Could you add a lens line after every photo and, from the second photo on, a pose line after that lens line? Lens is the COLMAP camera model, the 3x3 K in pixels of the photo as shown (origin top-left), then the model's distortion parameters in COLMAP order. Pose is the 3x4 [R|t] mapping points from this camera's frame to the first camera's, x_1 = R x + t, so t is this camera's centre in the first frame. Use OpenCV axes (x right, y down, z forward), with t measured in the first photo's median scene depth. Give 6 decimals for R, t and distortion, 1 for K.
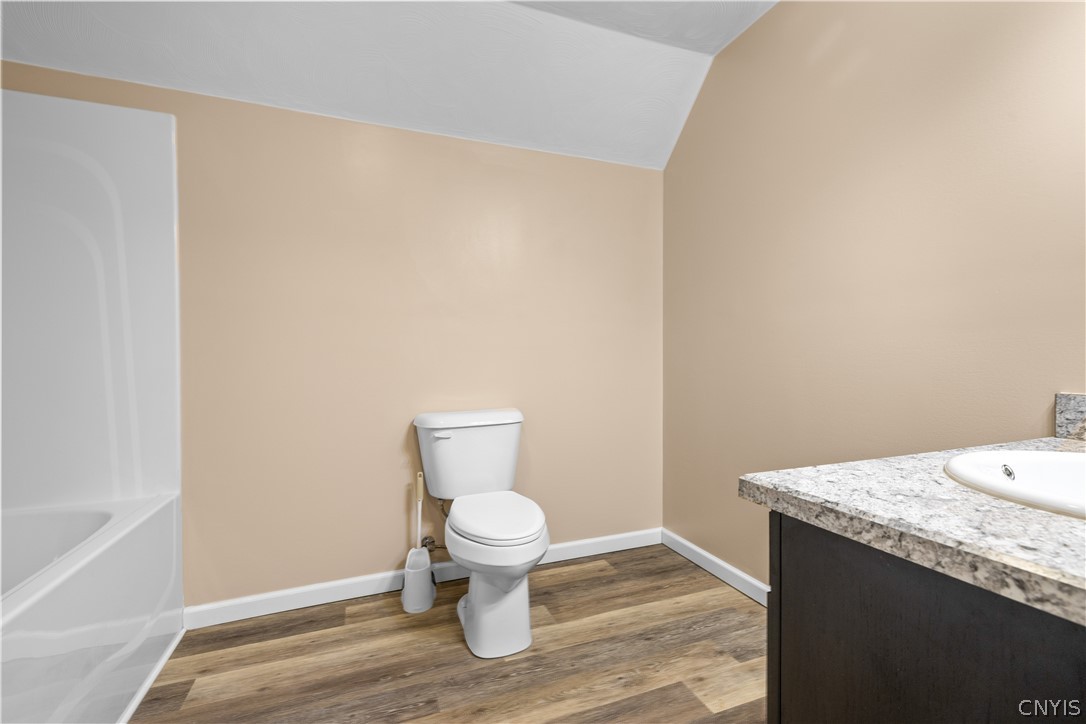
lens RADIAL K [[469.4, 0, 538.7], [0, 469.4, 360.6], [0, 0, 1]] dist [0.003844, -0.001025]
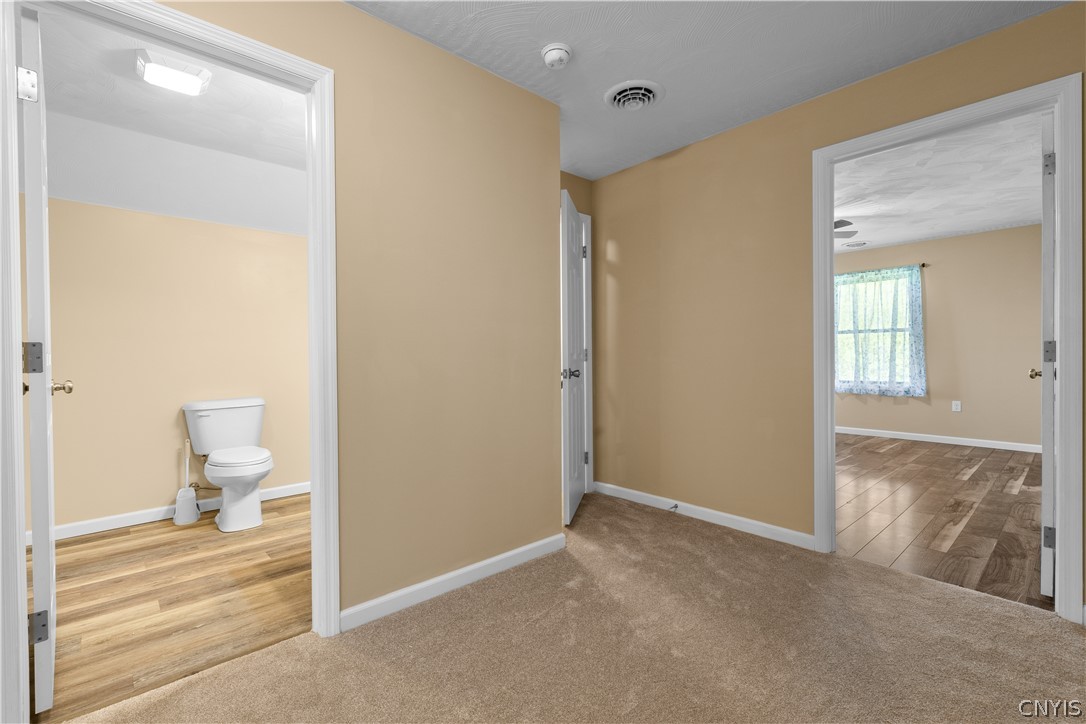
lens RADIAL K [[484.2, 0, 532.1], [0, 484.2, 361.4], [0, 0, 1]] dist [0.000438, -0.000206]
pose [[0.935352, -0.009744, 0.353583, 0.251185], [0.013888, 0.999861, -0.009185, 0.013136], [-0.353444, 0.013502, 0.935358, -0.909860]]
